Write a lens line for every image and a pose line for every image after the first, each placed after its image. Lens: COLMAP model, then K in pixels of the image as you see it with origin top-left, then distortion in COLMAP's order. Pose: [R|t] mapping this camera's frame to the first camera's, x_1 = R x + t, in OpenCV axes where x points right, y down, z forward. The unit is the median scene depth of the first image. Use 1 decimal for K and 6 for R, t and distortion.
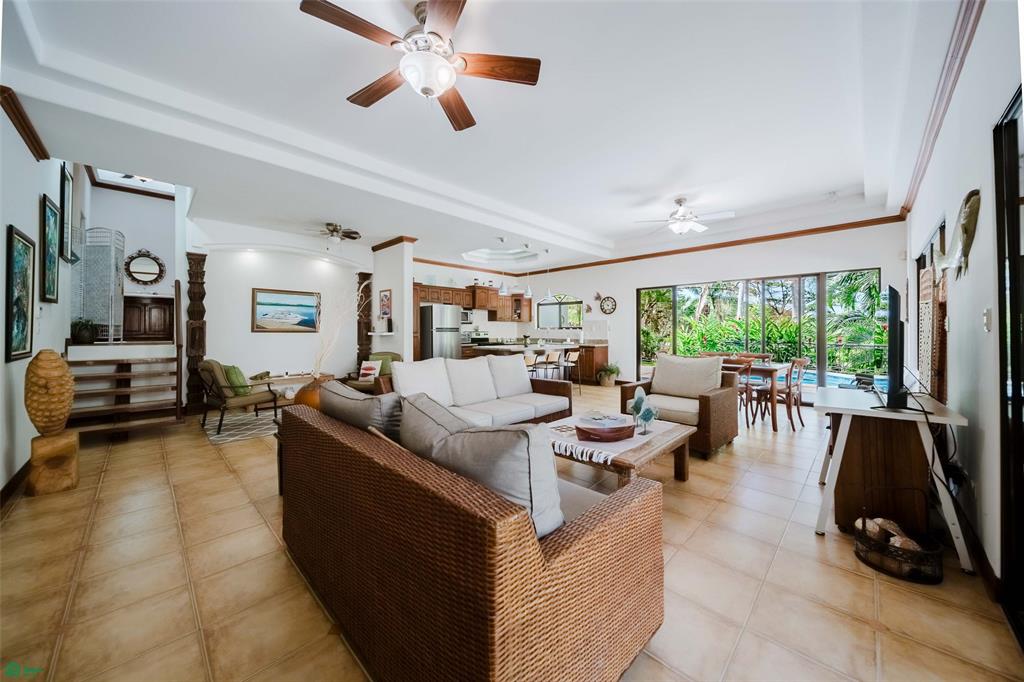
lens RADIAL K [[371.0, 0, 518.0], [0, 371.0, 328.9], [0, 0, 1]] dist [-0.004805, -0.000714]
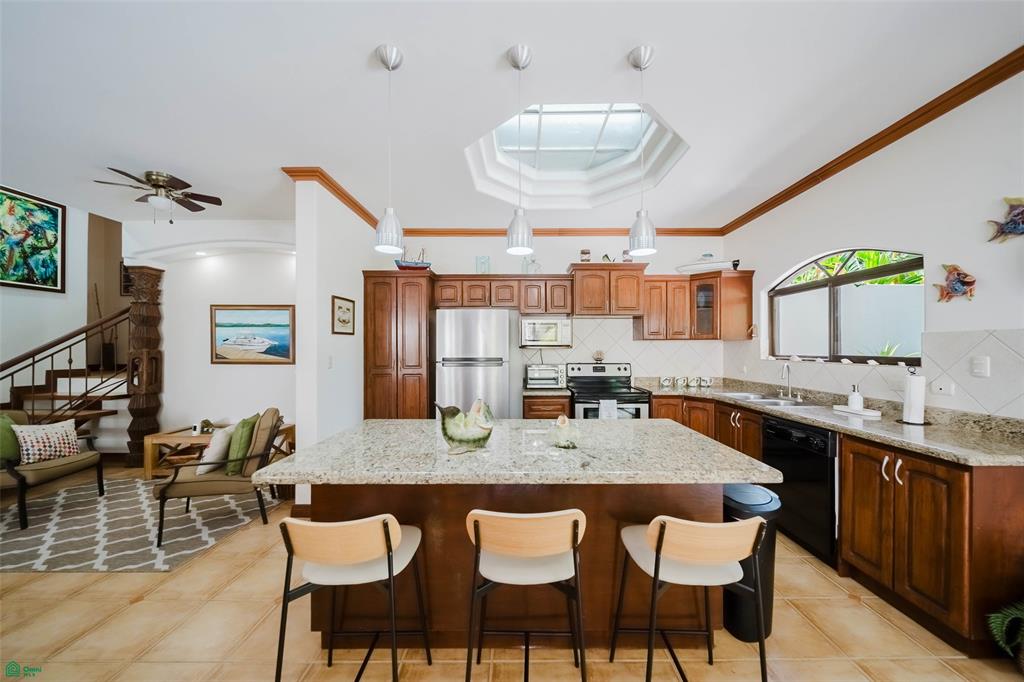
lens RADIAL K [[371.0, 0, 518.6], [0, 371.0, 342.6], [0, 0, 1]] dist [-0.004805, -0.000714]
pose [[0.691781, -0.013226, -0.721986, 0.225063], [0.005736, 0.999901, -0.012820, -0.019261], [0.722084, 0.004727, 0.691789, 0.850904]]
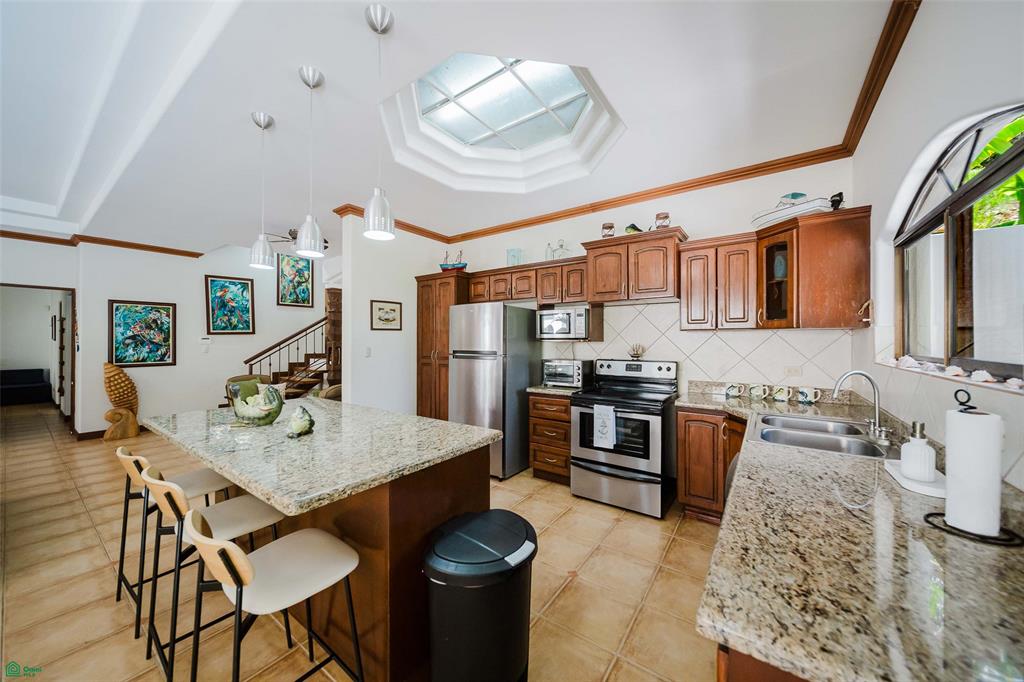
lens RADIAL K [[371.0, 0, 505.8], [0, 371.0, 338.0], [0, 0, 1]] dist [-0.004805, -0.000714]
pose [[0.122124, -0.012805, -0.992432, 0.352916], [0.002360, 0.999918, -0.012611, -0.015893], [0.992512, -0.000802, 0.122144, 1.165979]]
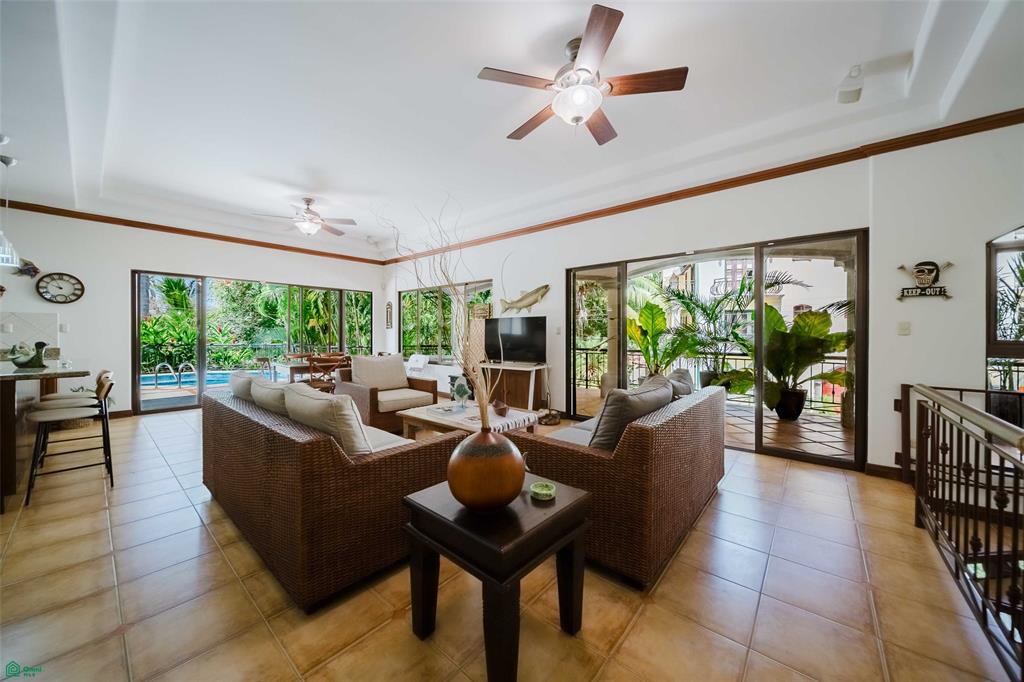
lens RADIAL K [[371.0, 0, 506.9], [0, 371.0, 339.6], [0, 0, 1]] dist [-0.004805, -0.000714]
pose [[-0.055432, -0.009511, 0.998417, -0.457137], [-0.011816, 0.999891, 0.008869, 0.002688], [-0.998393, -0.011306, -0.055539, 0.447918]]
